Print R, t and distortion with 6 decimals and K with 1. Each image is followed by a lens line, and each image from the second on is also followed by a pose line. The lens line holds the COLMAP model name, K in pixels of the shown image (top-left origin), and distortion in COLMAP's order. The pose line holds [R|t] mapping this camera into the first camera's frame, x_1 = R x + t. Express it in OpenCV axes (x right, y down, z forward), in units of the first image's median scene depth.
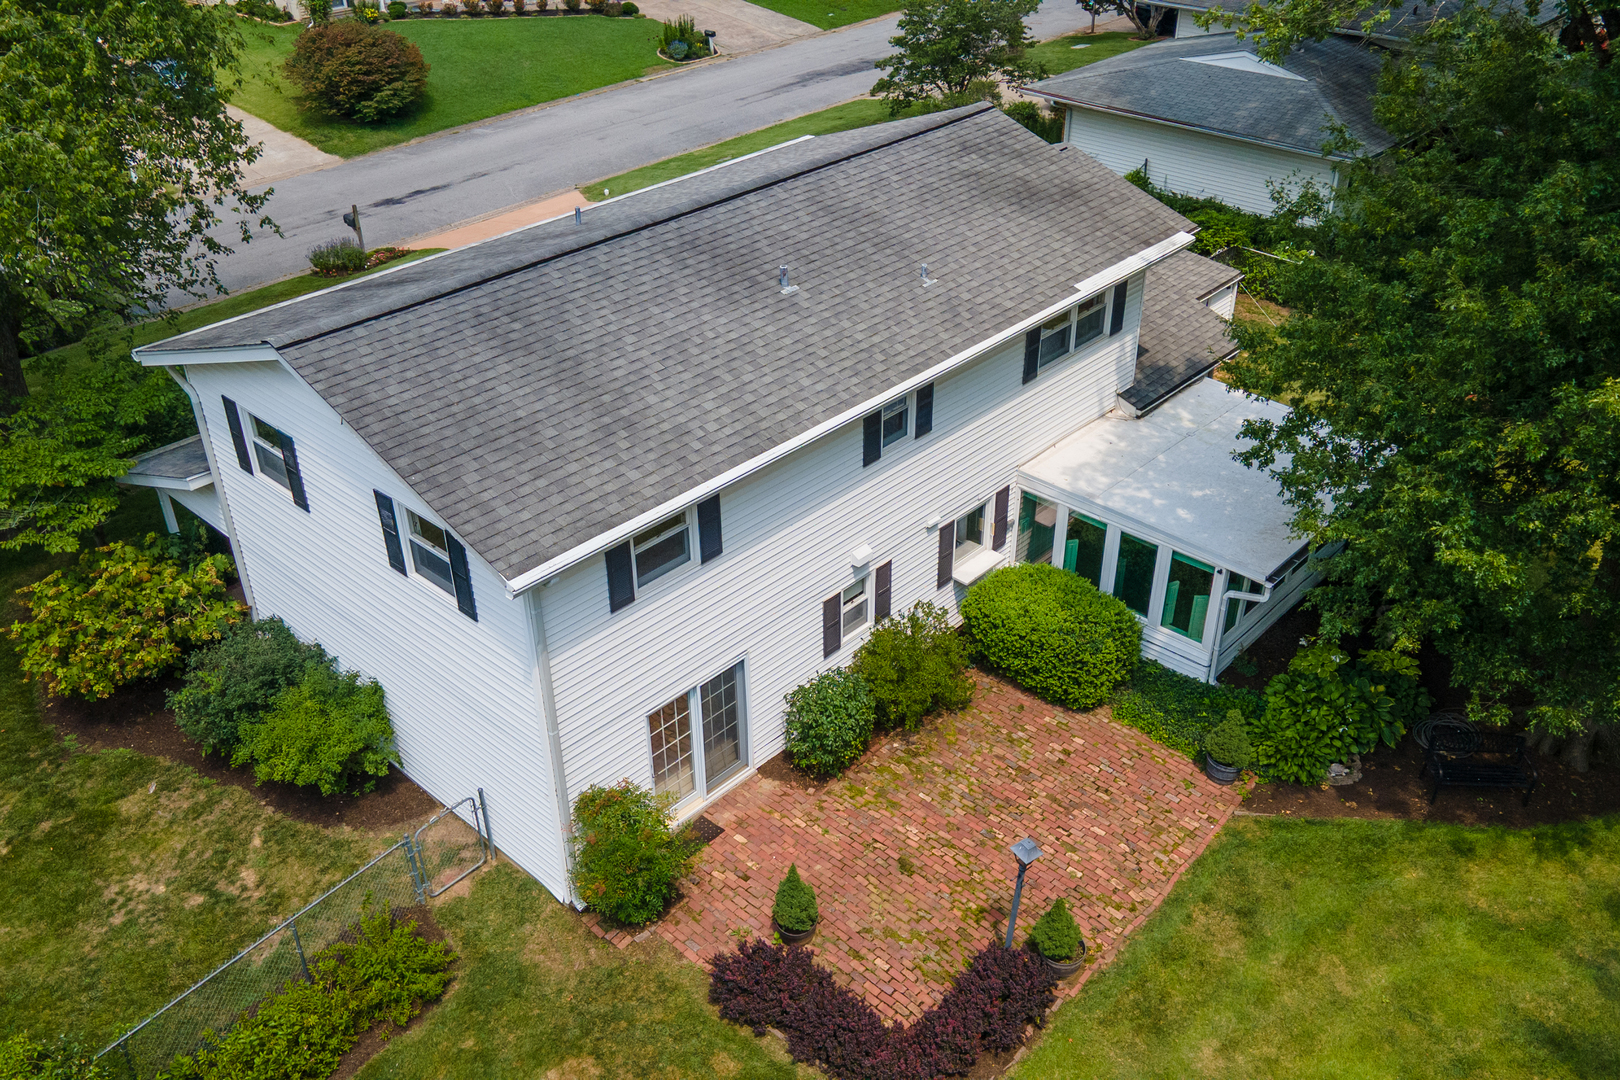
lens RADIAL K [[1395.6, 0, 814.7], [0, 1395.6, 539.7], [0, 0, 1]] dist [0.034213, 0.019645]
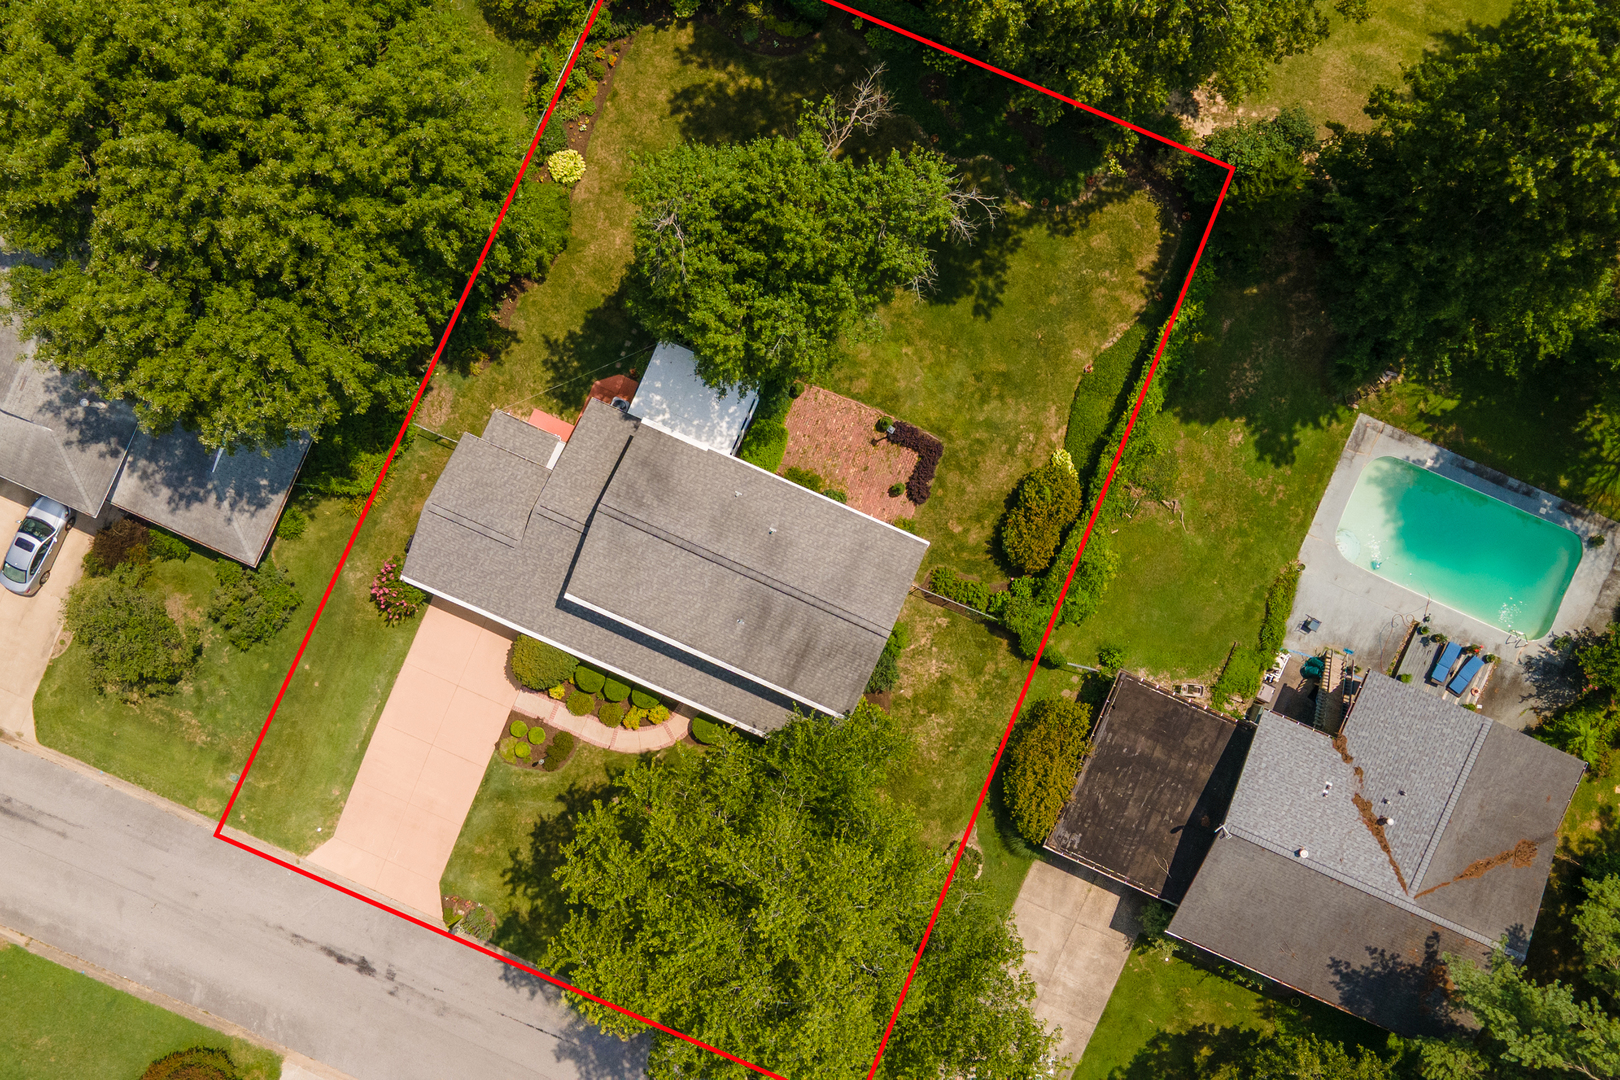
lens RADIAL K [[1395.6, 0, 813.3], [0, 1395.6, 543.5], [0, 0, 1]] dist [0.034213, 0.019645]
pose [[-0.324066, -0.945824, 0.019940, -0.139762], [0.517649, -0.159641, 0.840568, -2.794966], [-0.791846, 0.282721, 0.541339, -0.771259]]
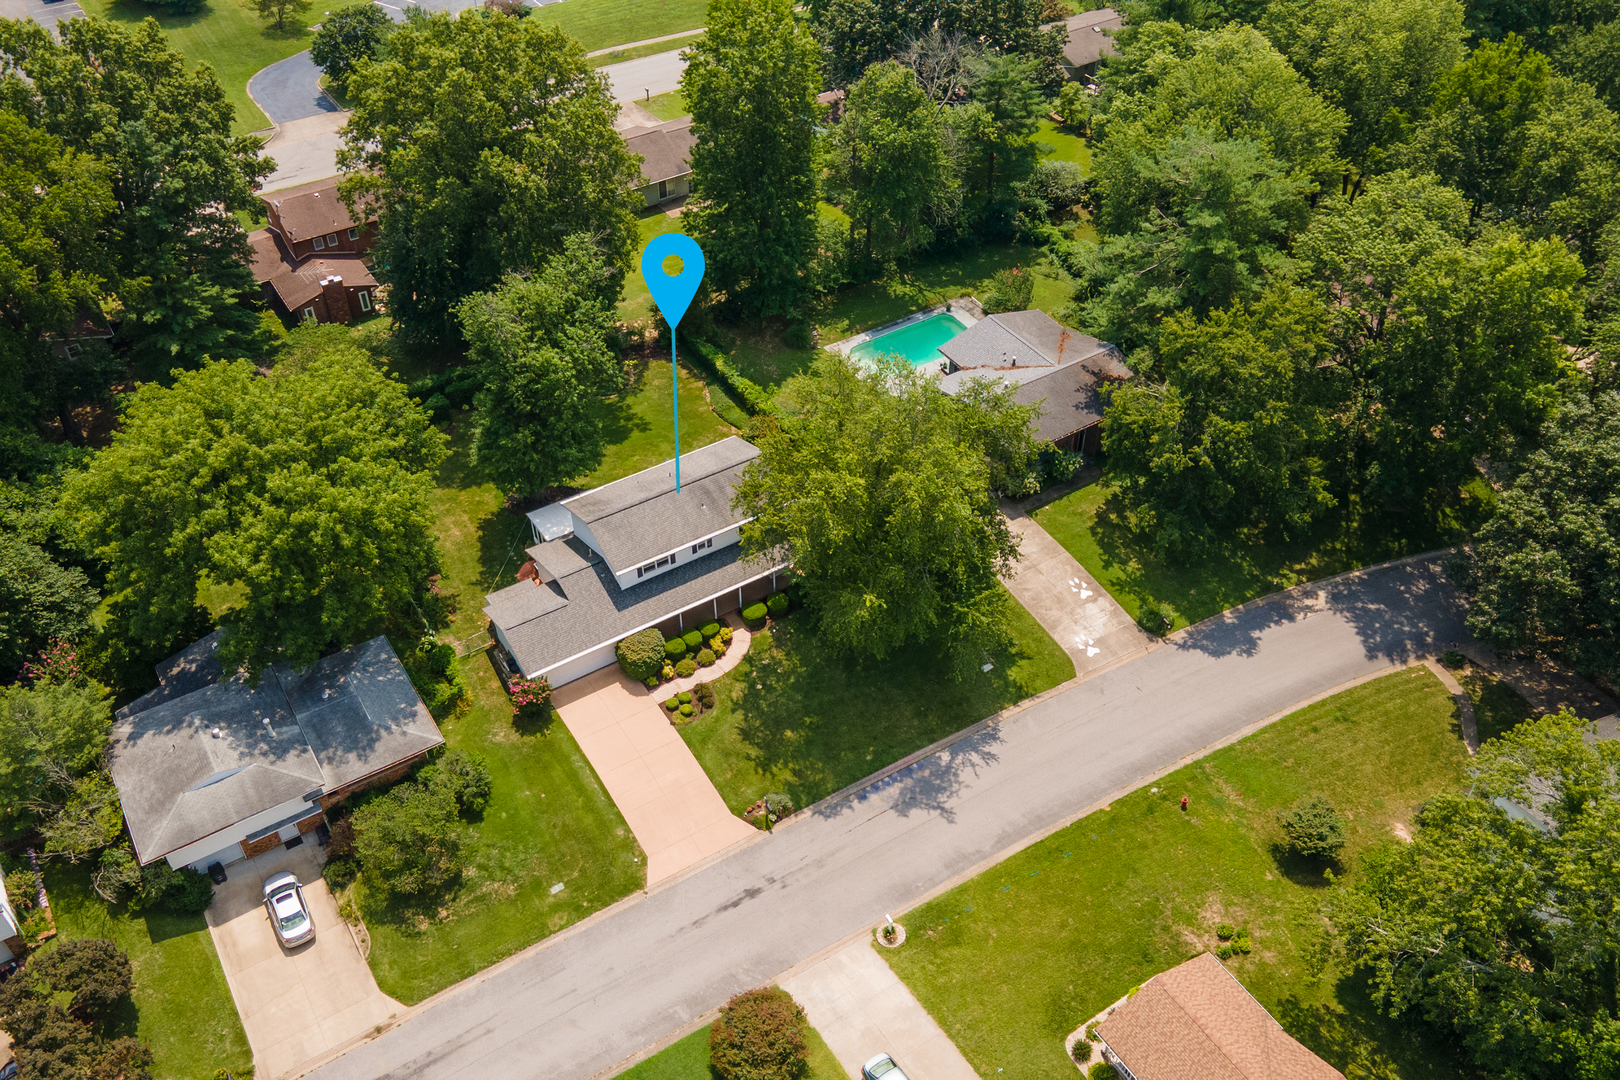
lens RADIAL K [[1395.6, 0, 815.4], [0, 1395.6, 541.9], [0, 0, 1]] dist [0.034213, 0.019645]
pose [[-0.966846, -0.158567, 0.200165, -1.558526], [0.147974, 0.290942, 0.945228, -4.752999], [-0.208118, 0.943509, -0.257832, 2.402400]]
